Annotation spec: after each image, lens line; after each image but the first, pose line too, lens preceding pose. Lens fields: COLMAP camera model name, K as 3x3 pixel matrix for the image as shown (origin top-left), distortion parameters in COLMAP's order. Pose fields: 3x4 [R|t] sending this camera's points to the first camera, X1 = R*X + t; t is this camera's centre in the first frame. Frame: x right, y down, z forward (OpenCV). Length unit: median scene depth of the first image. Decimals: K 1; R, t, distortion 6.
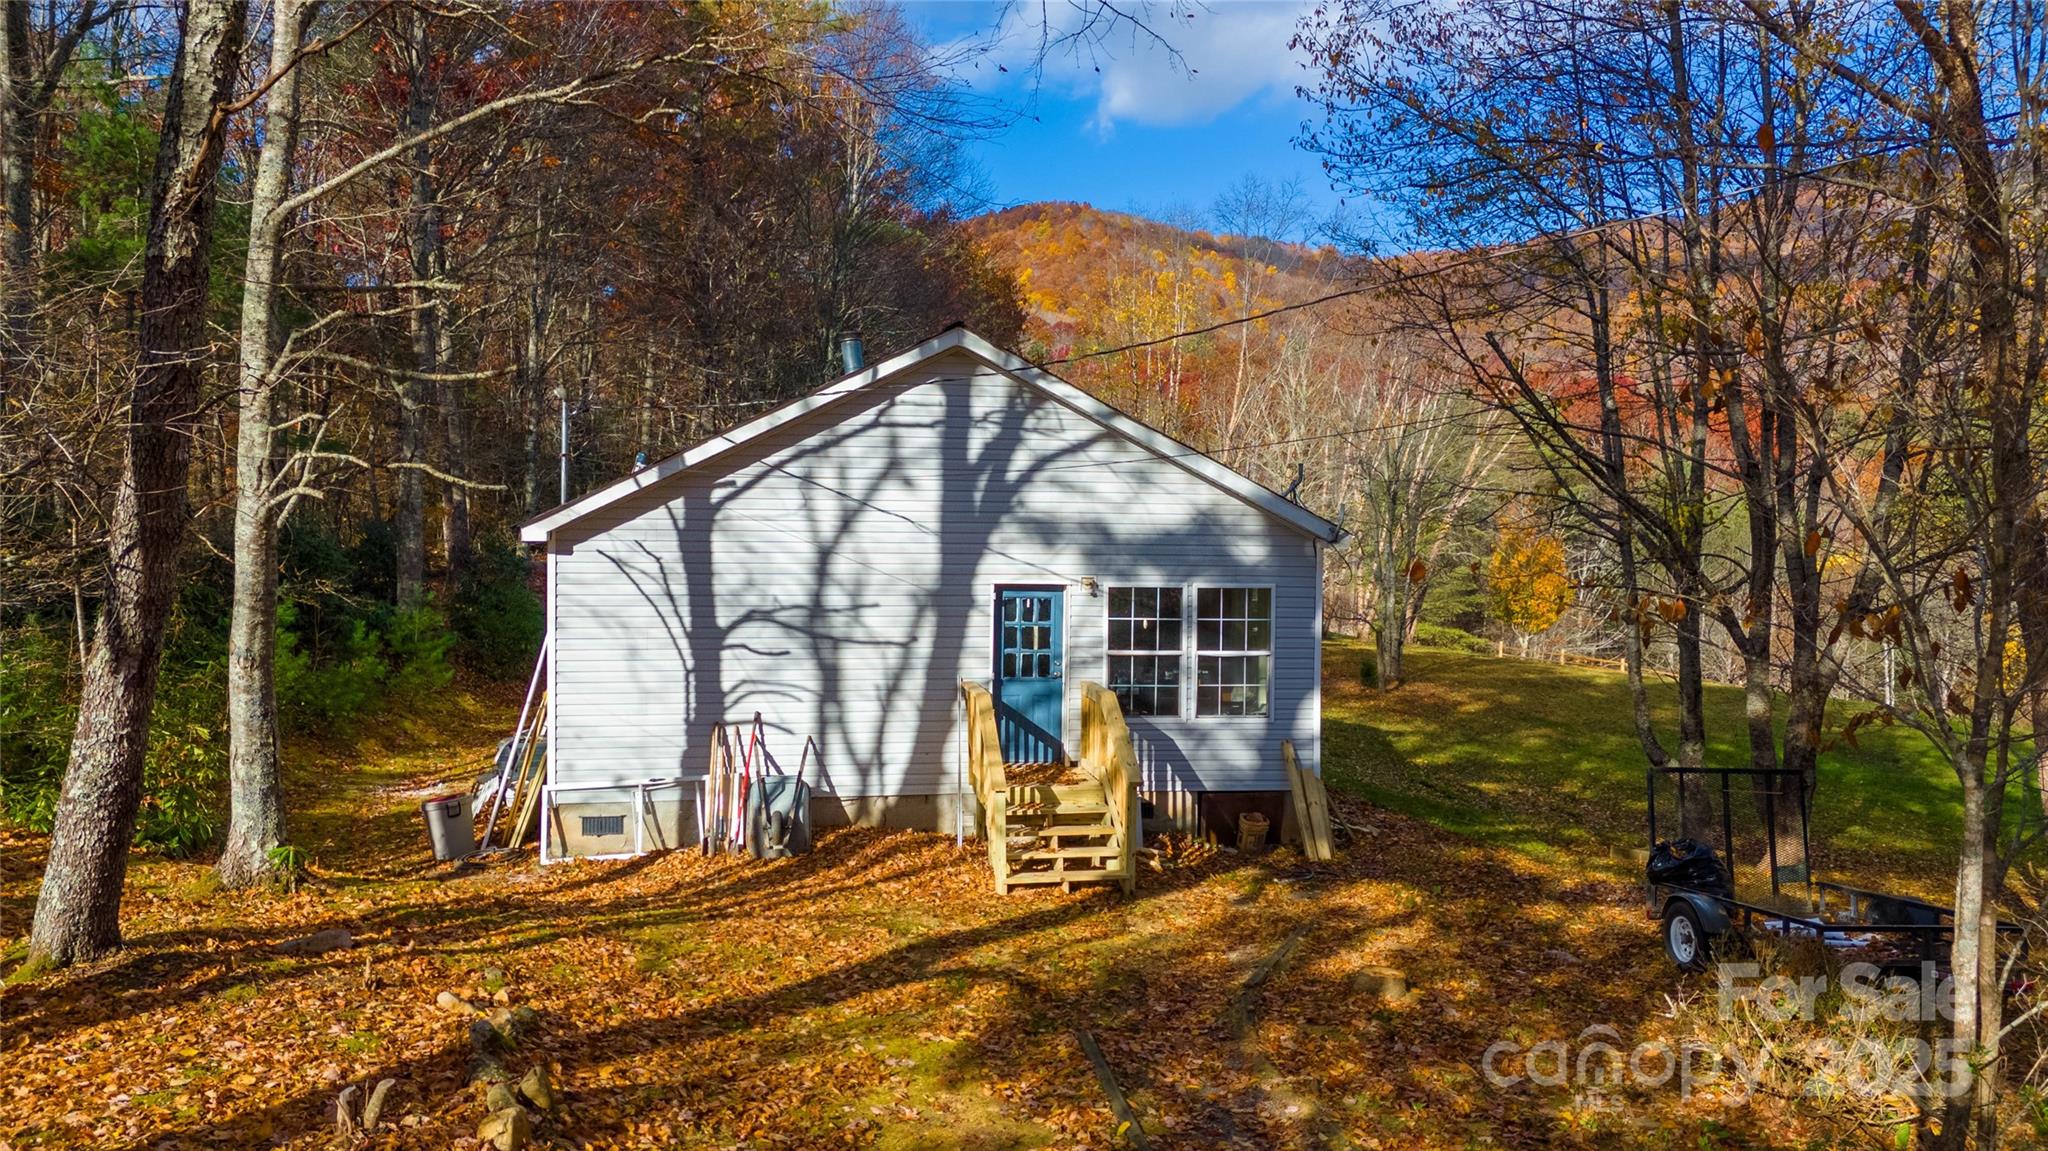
lens RADIAL K [[1494.9, 0, 1015.4], [0, 1494.9, 584.7], [0, 0, 1]] dist [0.066125, -0.004367]
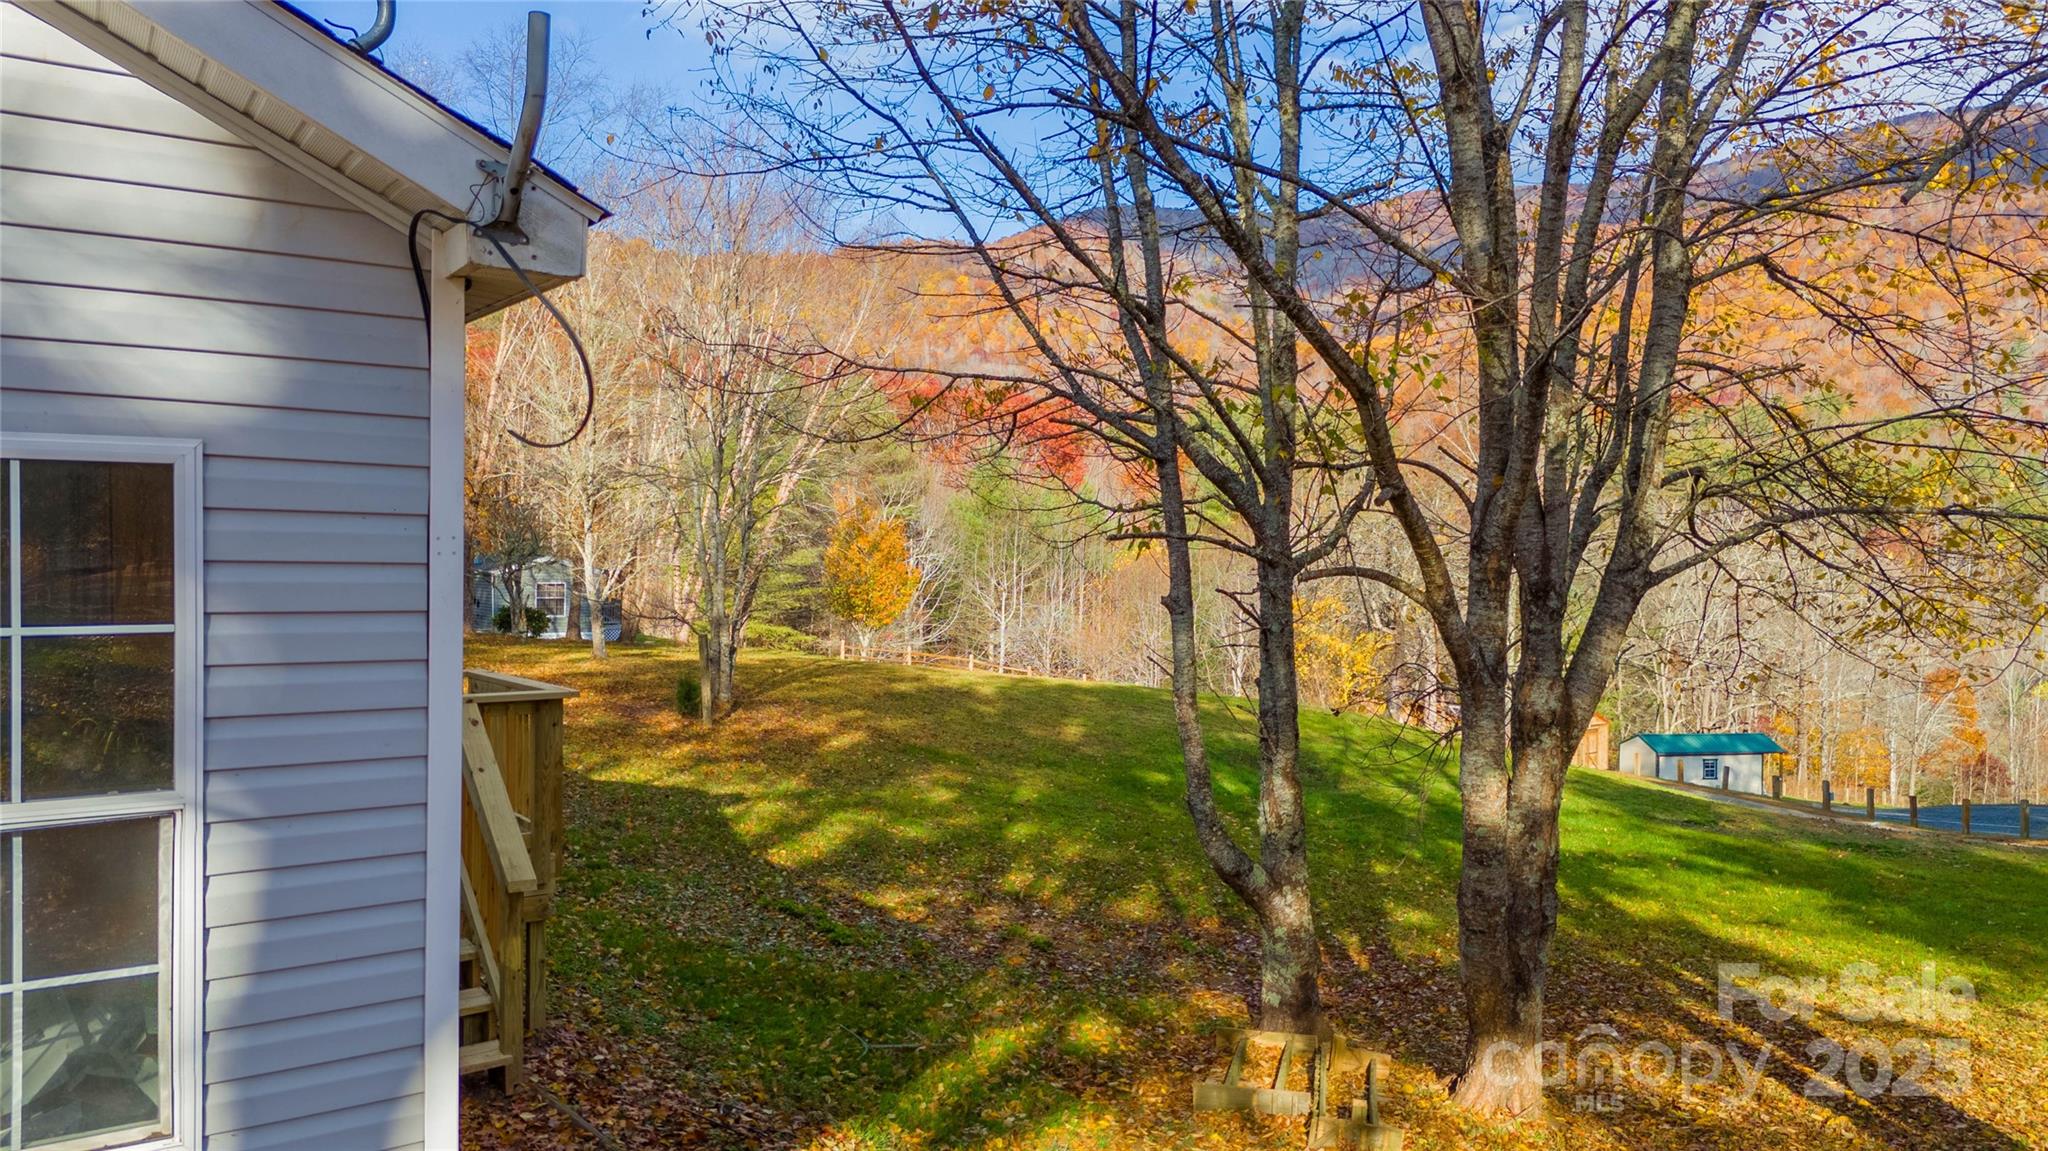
lens RADIAL K [[1494.9, 0, 1015.4], [0, 1494.9, 584.7], [0, 0, 1]] dist [0.066125, -0.004367]
pose [[0.901719, -0.014580, 0.432077, 0.060664], [0.014517, 0.999889, 0.003446, 0.006236], [-0.432079, 0.003165, 0.901830, 0.258757]]
